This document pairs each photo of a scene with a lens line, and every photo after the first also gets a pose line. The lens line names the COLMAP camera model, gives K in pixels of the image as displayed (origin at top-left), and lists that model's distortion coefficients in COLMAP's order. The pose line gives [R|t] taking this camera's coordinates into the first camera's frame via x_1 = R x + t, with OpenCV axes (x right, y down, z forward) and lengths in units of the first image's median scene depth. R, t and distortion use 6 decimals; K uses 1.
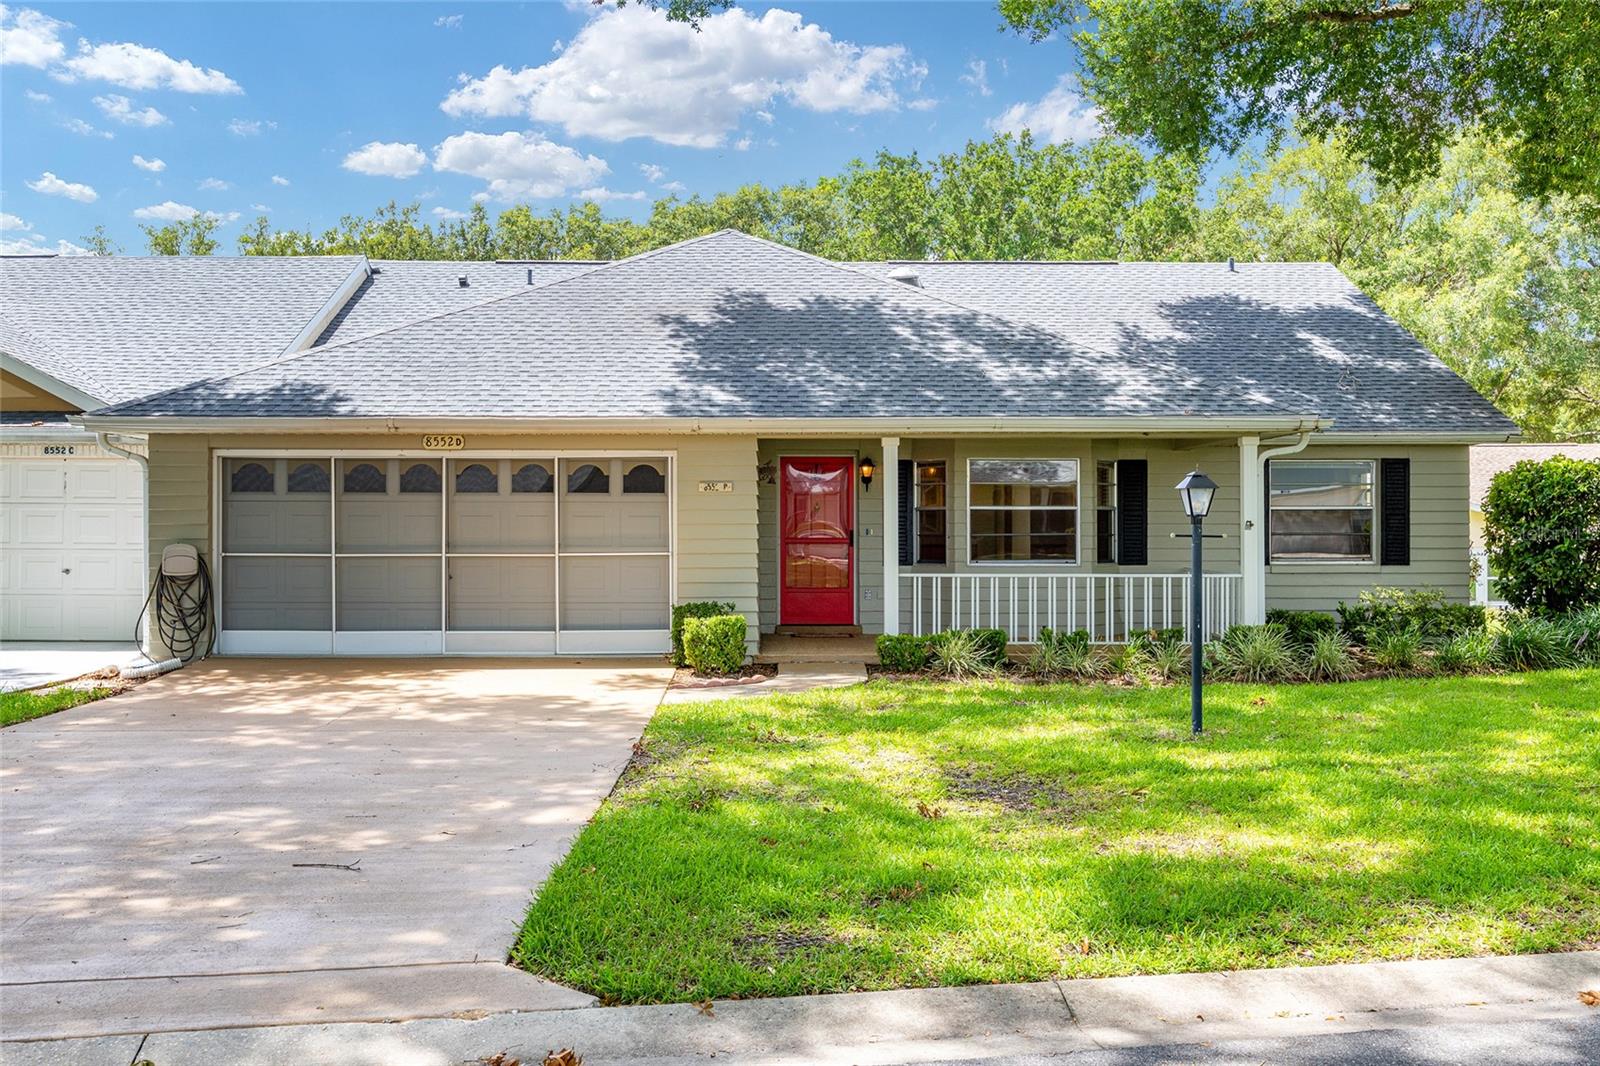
lens RADIAL K [[1607.7, 0, 800.7], [0, 1607.7, 511.9], [0, 0, 1]] dist [0.007509, 0.000971]
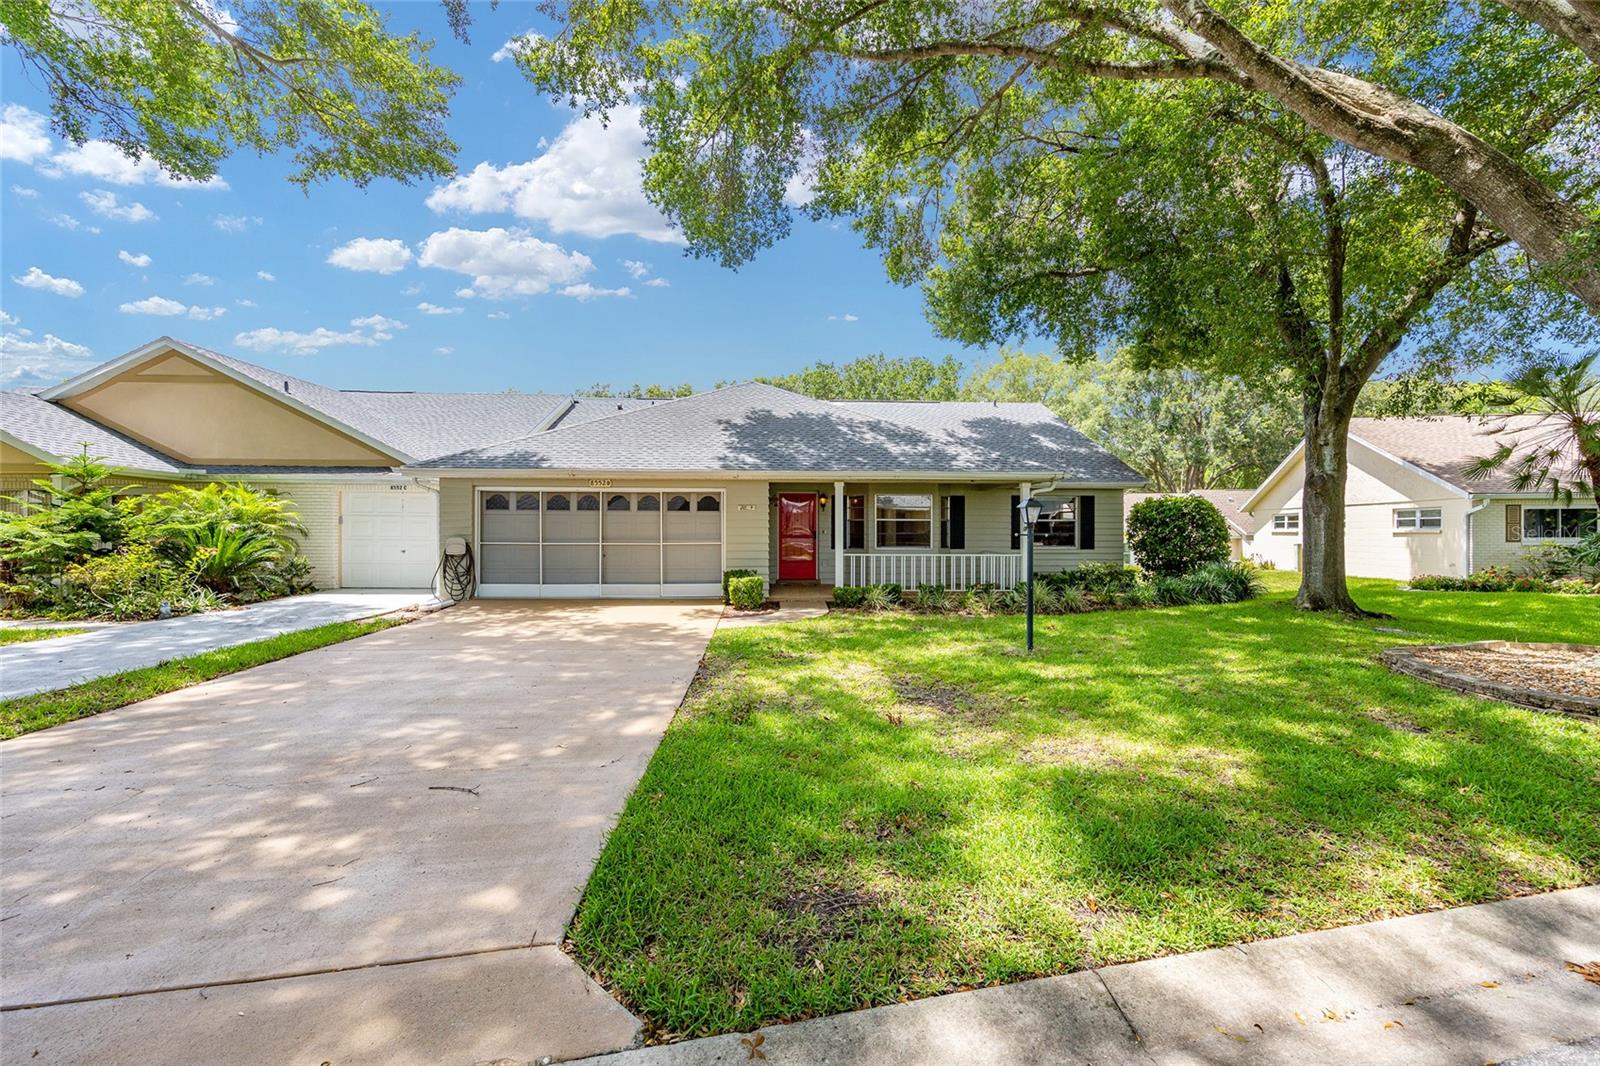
lens RADIAL K [[652.3, 0, 801.4], [0, 652.3, 525.0], [0, 0, 1]] dist [0.000147, 0.000044]
pose [[0.999240, 0.003110, 0.038865, -0.018520], [-0.003210, 0.999992, 0.002517, 0.002430], [-0.038857, -0.002640, 0.999241, 0.235119]]
